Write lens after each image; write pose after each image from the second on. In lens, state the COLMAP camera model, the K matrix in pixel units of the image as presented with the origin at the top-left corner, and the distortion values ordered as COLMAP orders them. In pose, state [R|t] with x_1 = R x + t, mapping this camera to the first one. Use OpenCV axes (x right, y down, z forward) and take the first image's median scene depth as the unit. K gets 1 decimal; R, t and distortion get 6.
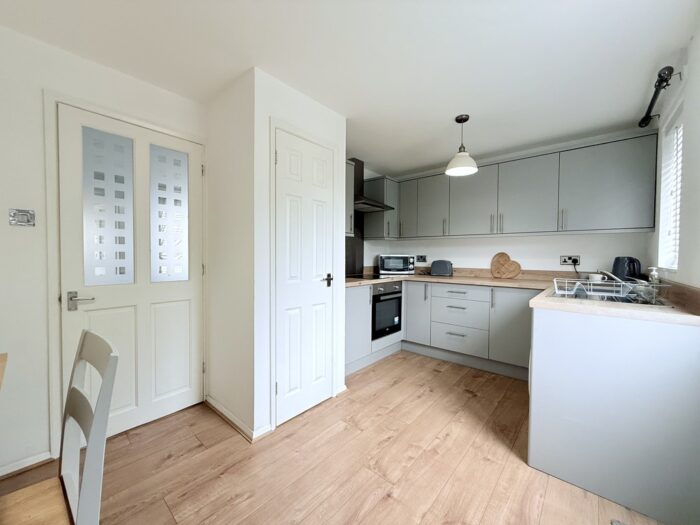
lens RADIAL K [[279.7, 0, 350.0], [0, 279.7, 262.5], [0, 0, 1]] dist [-0.000556, -0.000031]
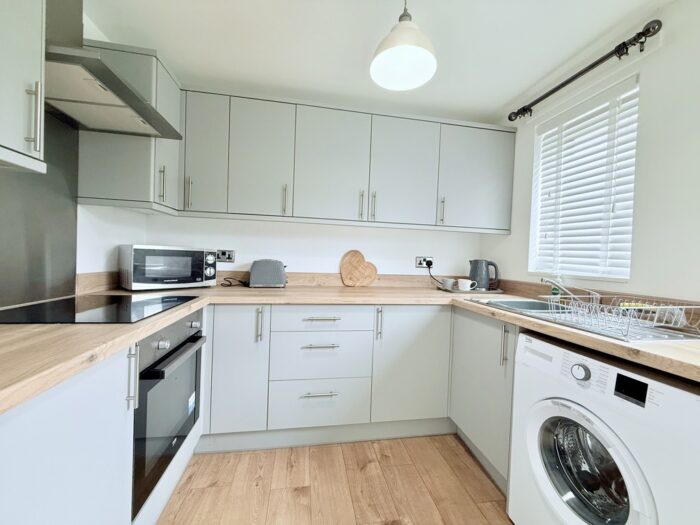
lens RADIAL K [[279.7, 0, 350.0], [0, 279.7, 262.5], [0, 0, 1]] dist [-0.000556, -0.000031]
pose [[0.637009, 0.001241, 0.770855, -0.006451], [-0.012536, 0.999883, 0.008750, -0.010533], [-0.770754, -0.015237, 0.636950, 0.566960]]
